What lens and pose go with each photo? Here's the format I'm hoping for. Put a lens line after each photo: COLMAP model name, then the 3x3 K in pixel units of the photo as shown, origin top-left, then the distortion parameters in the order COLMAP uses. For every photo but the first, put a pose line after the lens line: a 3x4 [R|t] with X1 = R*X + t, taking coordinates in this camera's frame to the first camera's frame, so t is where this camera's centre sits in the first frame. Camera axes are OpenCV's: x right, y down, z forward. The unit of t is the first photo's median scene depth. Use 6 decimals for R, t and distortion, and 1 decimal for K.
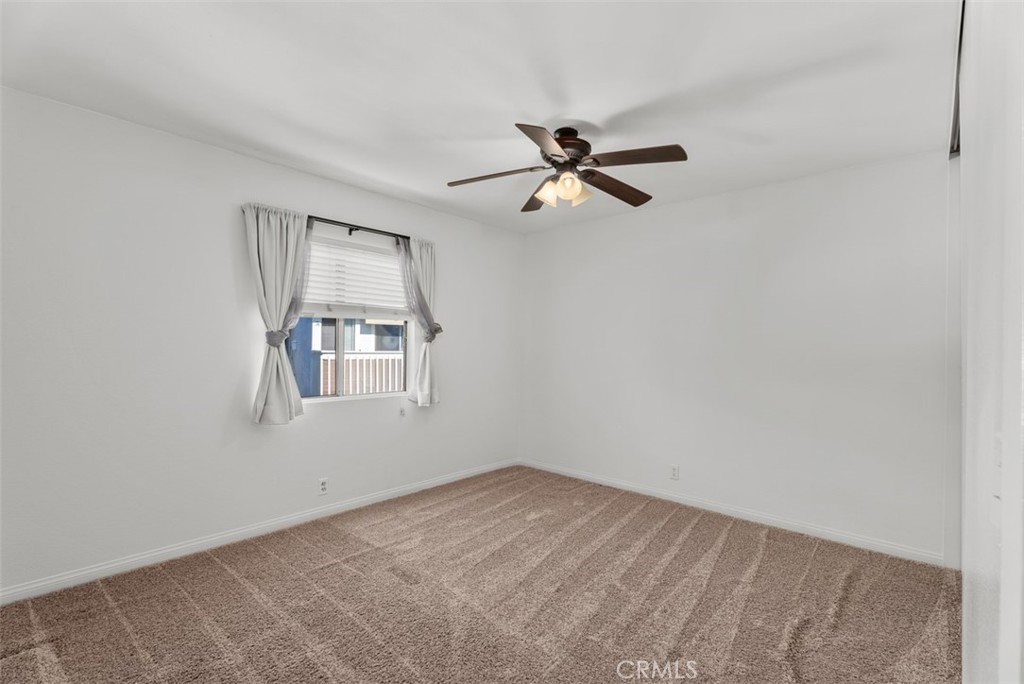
lens RADIAL K [[456.8, 0, 516.3], [0, 456.8, 349.2], [0, 0, 1]] dist [-0.013363, -0.001573]
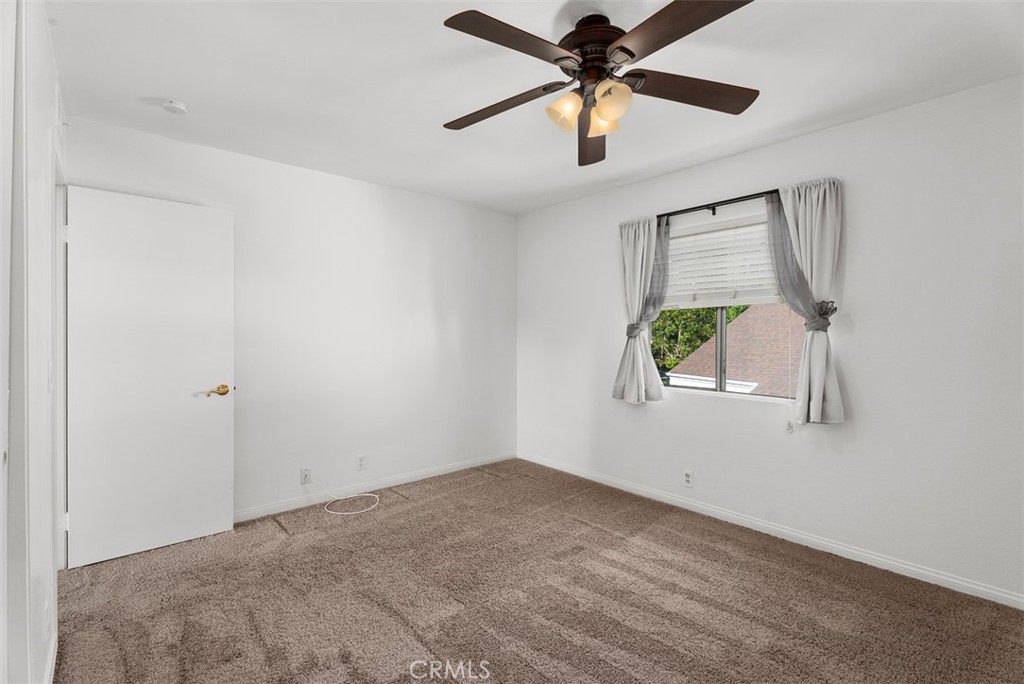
lens RADIAL K [[456.8, 0, 507.0], [0, 456.8, 335.4], [0, 0, 1]] dist [-0.013363, -0.001573]
pose [[-0.134194, -0.004797, -0.990944, 0.613268], [-0.006168, 0.999973, -0.004006, -0.003696], [0.990936, 0.005574, -0.134220, 0.741362]]
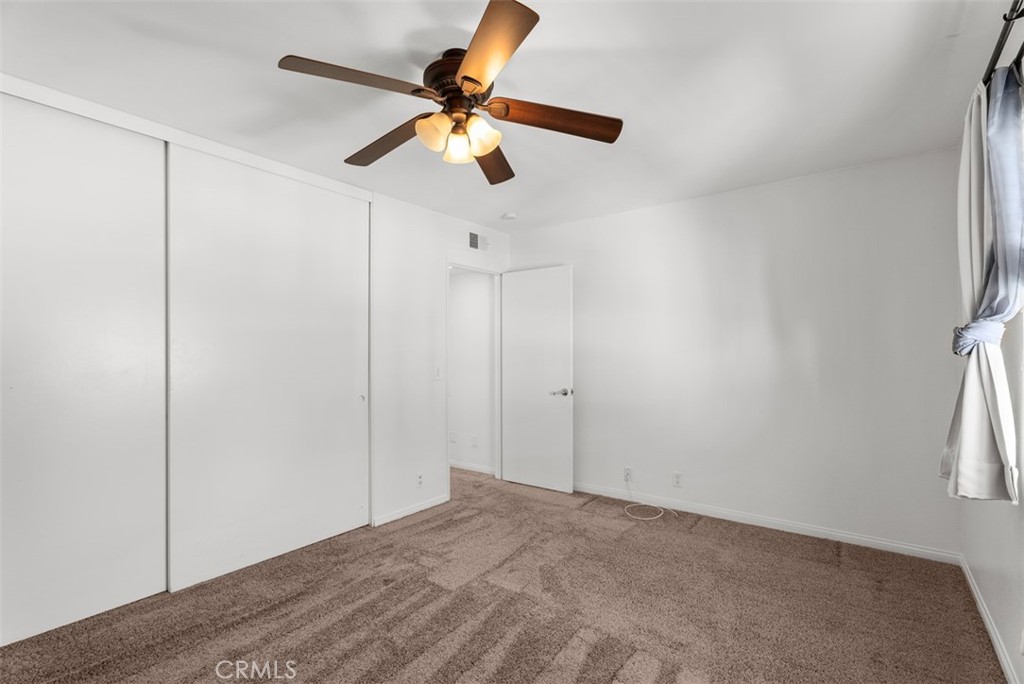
lens RADIAL K [[456.8, 0, 510.7], [0, 456.8, 347.4], [0, 0, 1]] dist [-0.013363, -0.001573]
pose [[-0.997086, -0.004154, -0.076178, 0.056713], [-0.003510, 0.999957, -0.008578, -0.009816], [0.076211, -0.008286, -0.997057, 1.327846]]
